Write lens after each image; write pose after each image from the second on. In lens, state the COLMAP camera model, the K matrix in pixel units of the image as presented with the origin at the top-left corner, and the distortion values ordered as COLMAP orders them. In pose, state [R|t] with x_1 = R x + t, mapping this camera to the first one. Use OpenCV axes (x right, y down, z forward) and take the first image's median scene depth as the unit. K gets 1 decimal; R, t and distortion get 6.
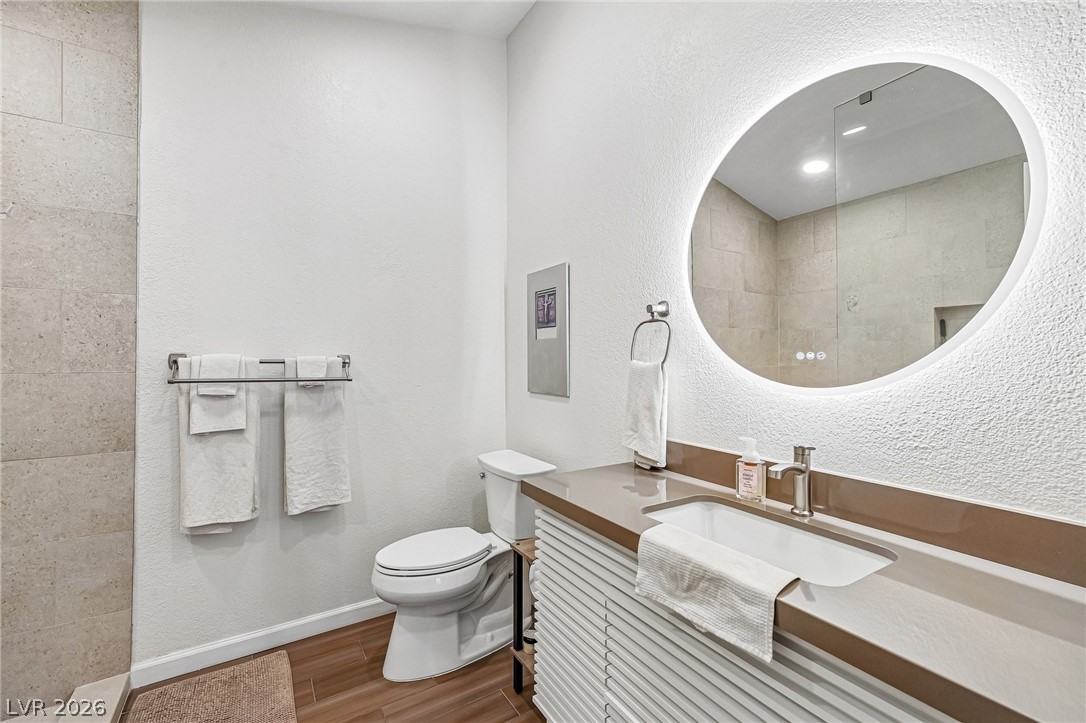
lens RADIAL K [[429.9, 0, 544.5], [0, 429.9, 363.5], [0, 0, 1]] dist [0.003730, -0.000025]
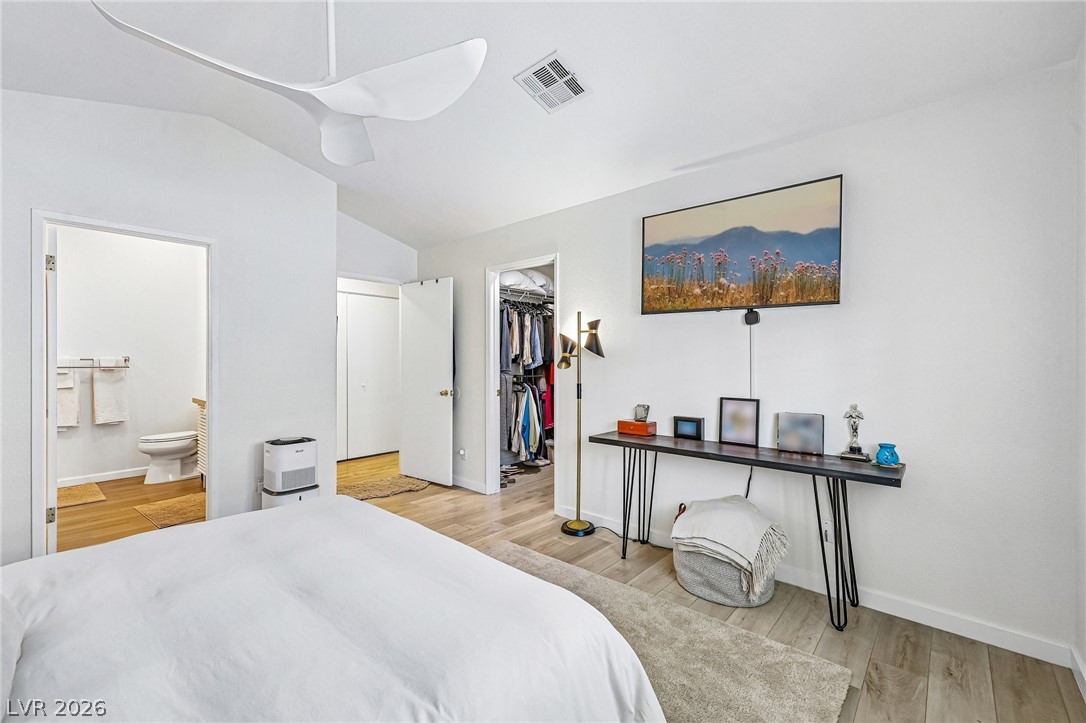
lens RADIAL K [[429.9, 0, 543.1], [0, 429.9, 363.0], [0, 0, 1]] dist [0.003730, -0.000025]
pose [[0.961381, 0.002331, 0.275212, 1.103021], [-0.006468, 0.999879, 0.014128, -0.033723], [-0.275146, -0.015363, 0.961280, -1.931281]]
